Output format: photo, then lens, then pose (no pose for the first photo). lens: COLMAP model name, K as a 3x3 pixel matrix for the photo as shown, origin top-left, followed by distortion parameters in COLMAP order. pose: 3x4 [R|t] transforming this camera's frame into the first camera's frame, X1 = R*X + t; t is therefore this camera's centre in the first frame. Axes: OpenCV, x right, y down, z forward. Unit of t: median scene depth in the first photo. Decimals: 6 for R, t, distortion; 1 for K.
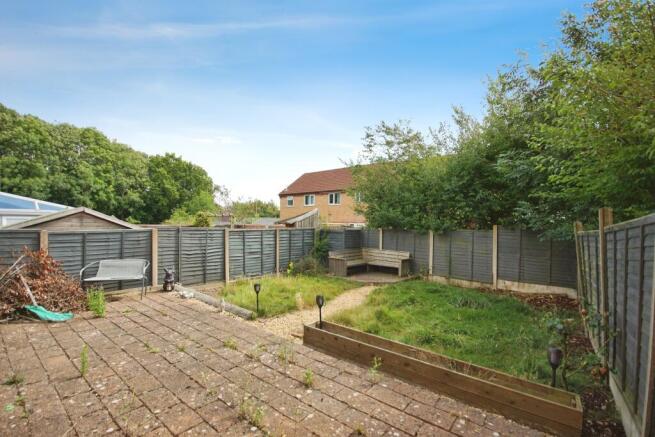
lens RADIAL K [[293.6, 0, 324.2], [0, 293.6, 218.5], [0, 0, 1]] dist [-0.000189, -0.000148]
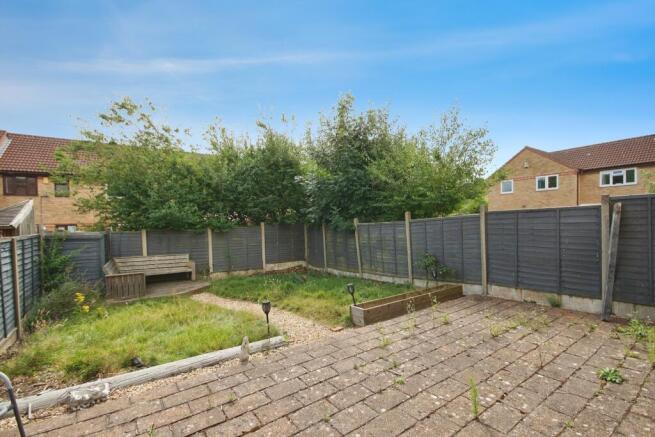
lens RADIAL K [[293.6, 0, 324.2], [0, 293.6, 218.5], [0, 0, 1]] dist [-0.000189, -0.000148]
pose [[0.268710, -0.008136, 0.963187, -0.574036], [0.006505, 0.999957, 0.006632, 0.000461], [-0.963199, 0.004483, 0.268751, 0.402401]]
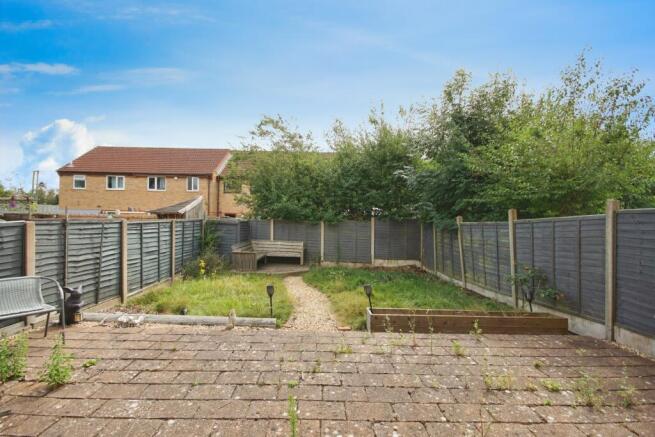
lens RADIAL K [[296.6, 0, 324.7], [0, 296.6, 207.0], [0, 0, 1]] dist [-0.001770, -0.000302]
pose [[0.762704, 0.025802, 0.646233, -0.417346], [-0.022143, 0.999660, -0.013780, 0.001658], [-0.646368, -0.003800, 0.763016, 0.149108]]
